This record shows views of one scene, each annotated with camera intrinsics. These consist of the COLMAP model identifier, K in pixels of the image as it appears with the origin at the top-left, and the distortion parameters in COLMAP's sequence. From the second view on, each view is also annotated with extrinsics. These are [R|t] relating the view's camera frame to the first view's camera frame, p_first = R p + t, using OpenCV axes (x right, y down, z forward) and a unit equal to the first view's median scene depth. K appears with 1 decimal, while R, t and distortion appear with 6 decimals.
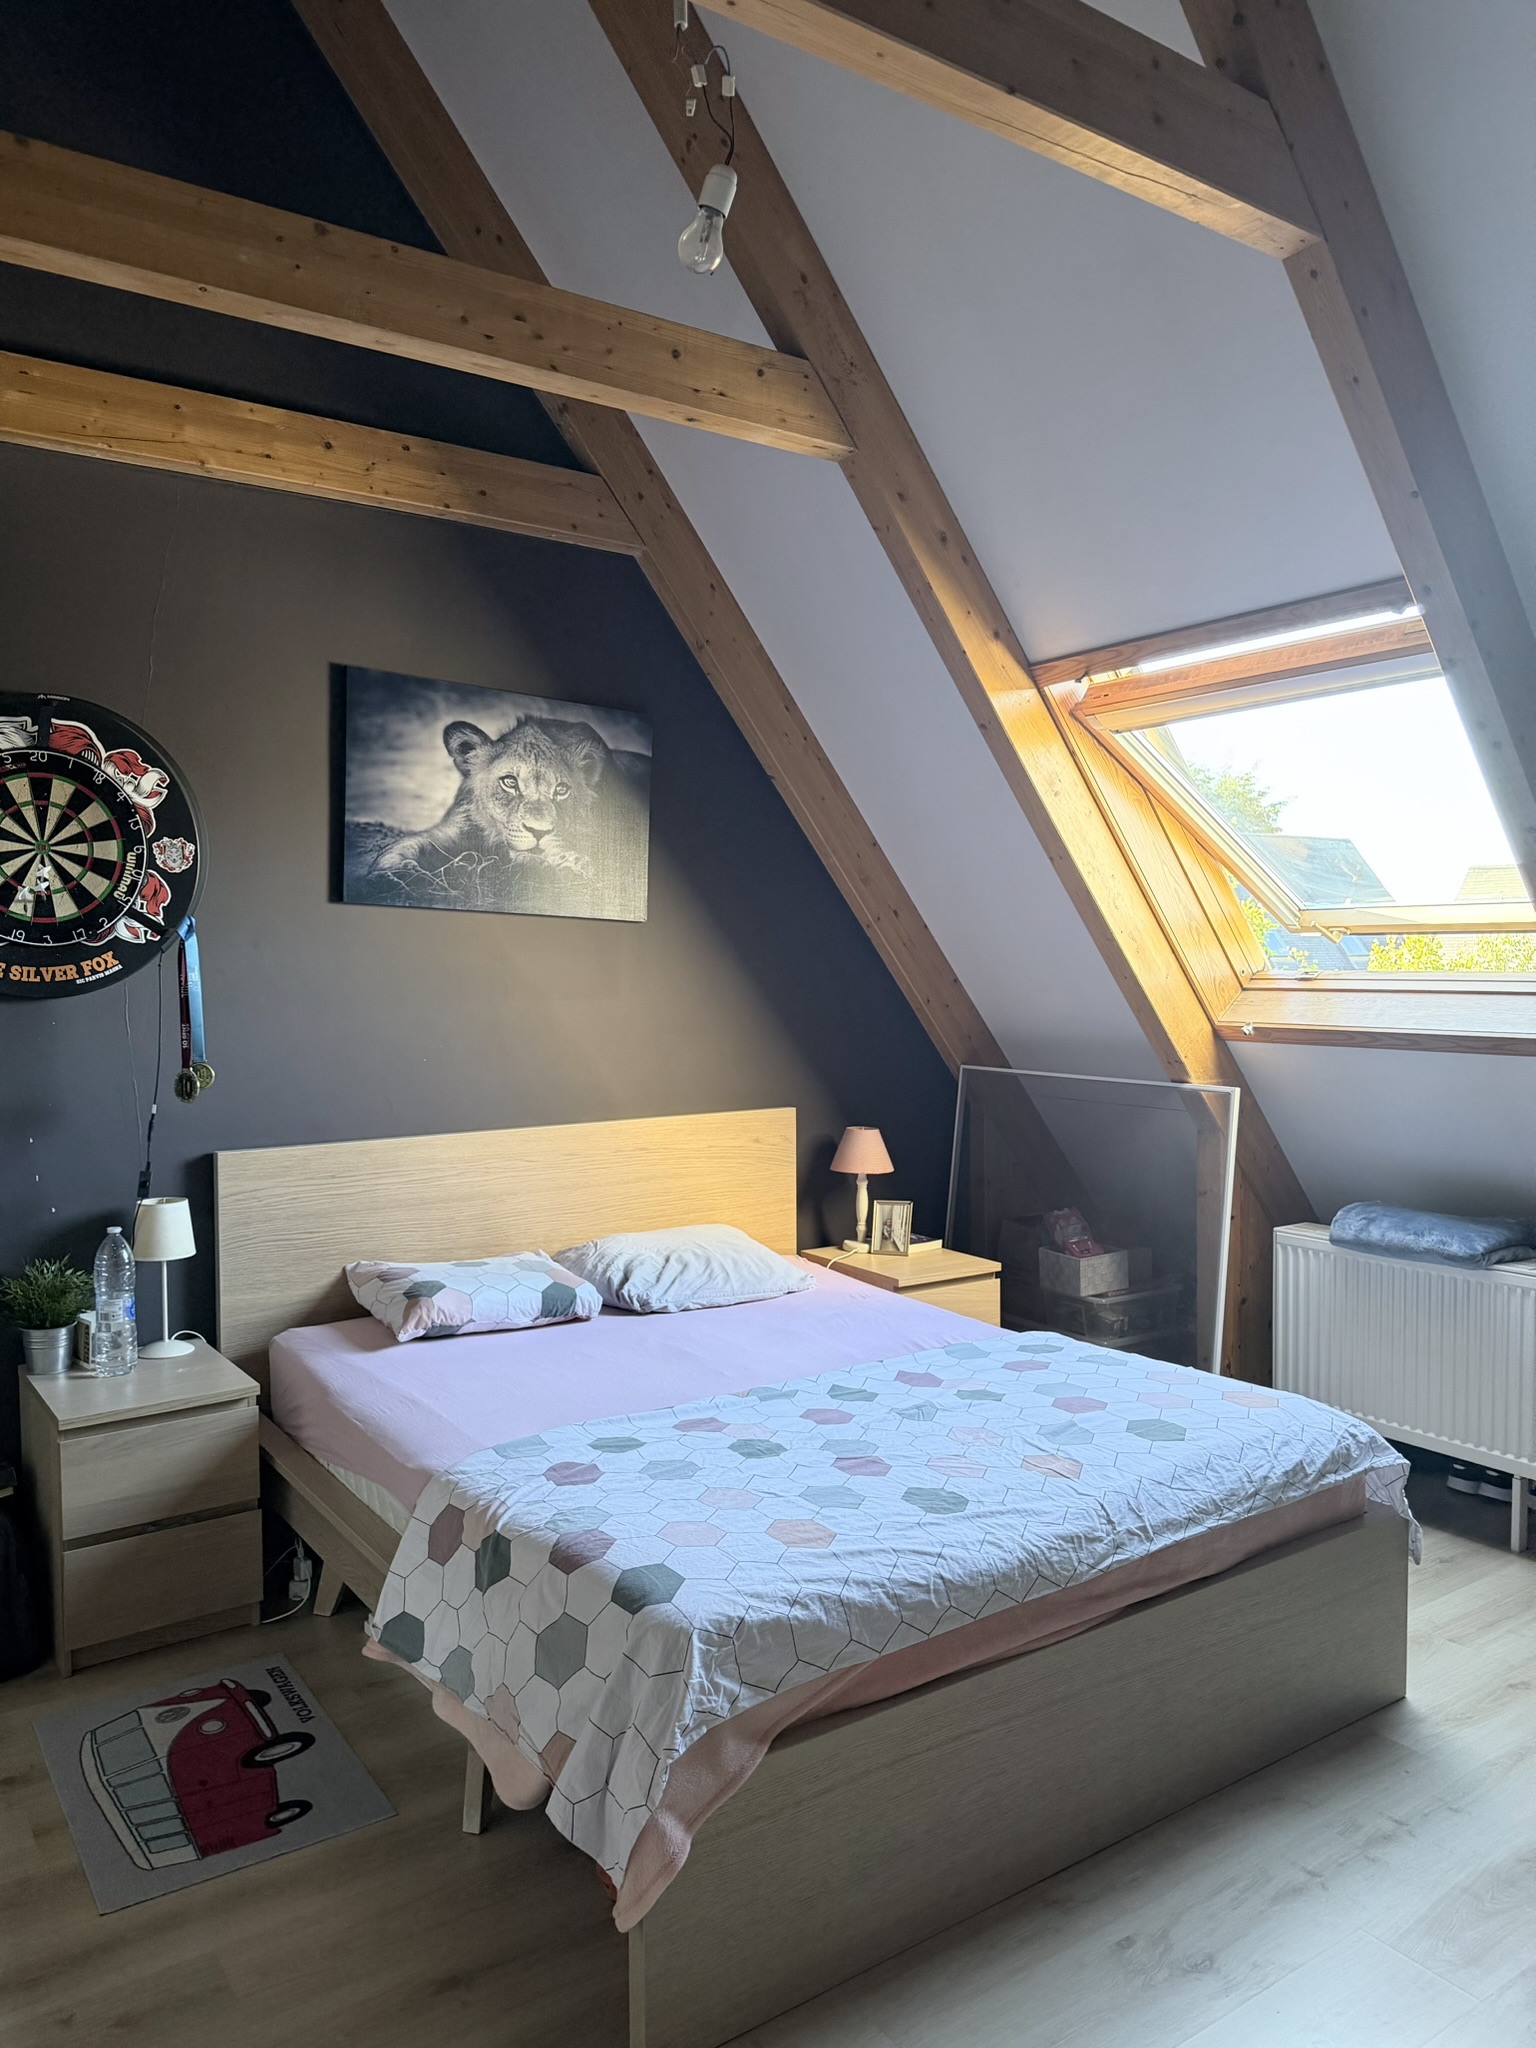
lens RADIAL K [[1447.2, 0, 769.3], [0, 1447.2, 1025.1], [0, 0, 1]] dist [0.065237, -0.071562]
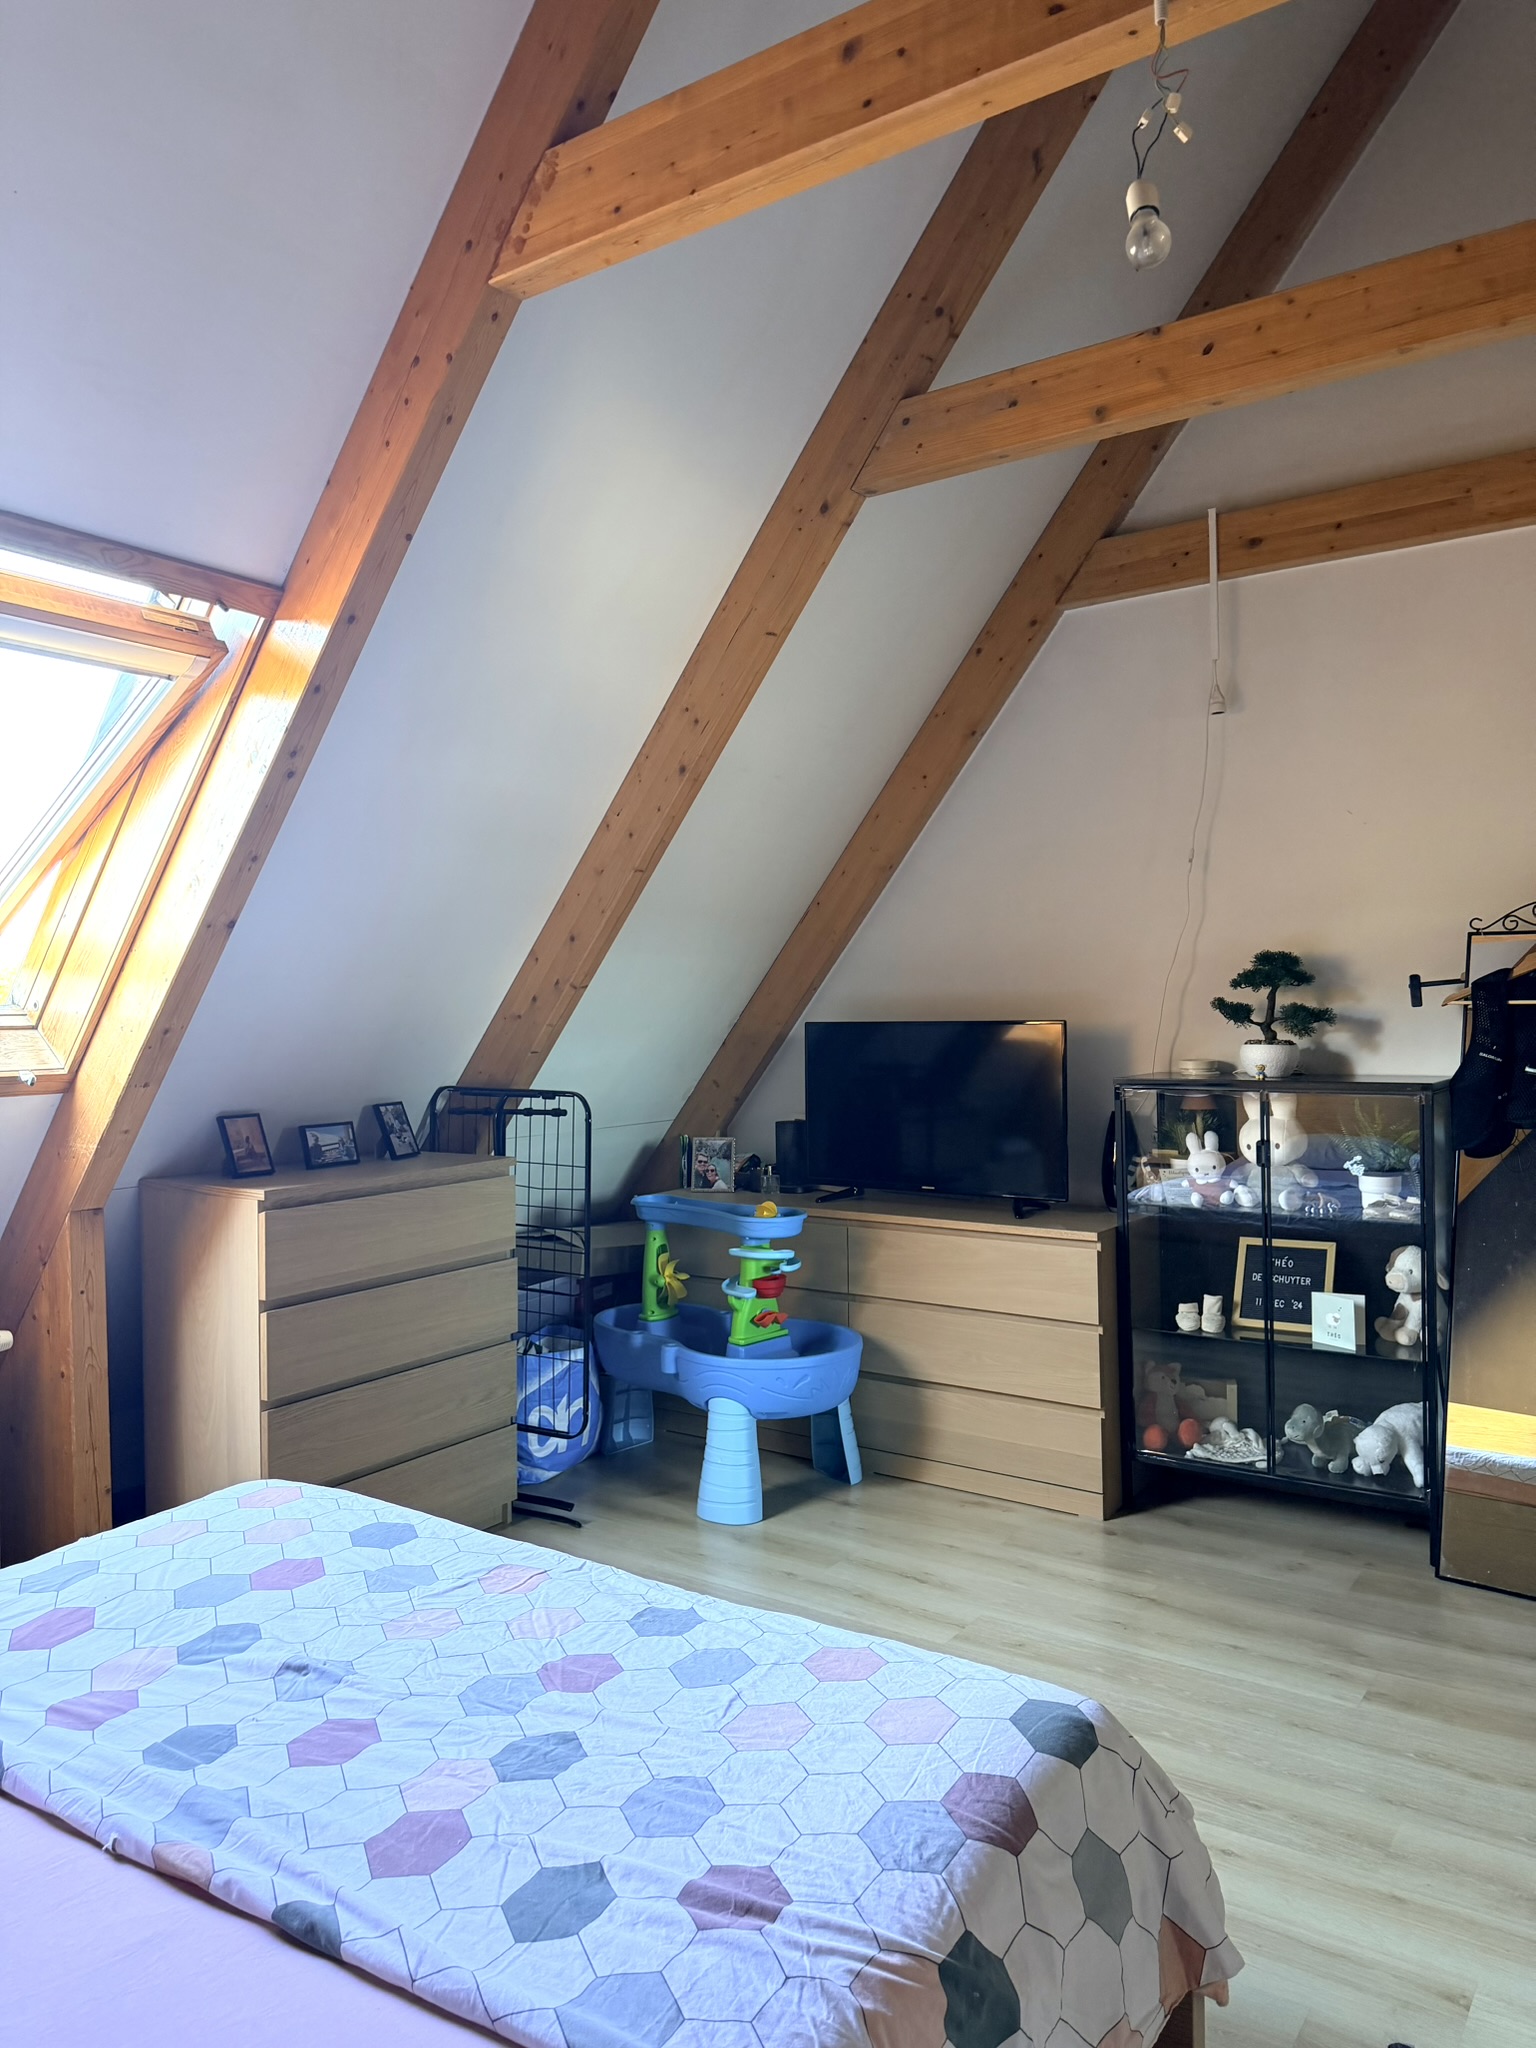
lens RADIAL K [[1447.2, 0, 770.7], [0, 1447.2, 1022.5], [0, 0, 1]] dist [0.065237, -0.071562]
pose [[-0.350835, -0.007817, 0.936405, -0.593916], [0.055184, 0.998055, 0.029006, -0.027468], [-0.934810, 0.061851, -0.349721, 1.066421]]
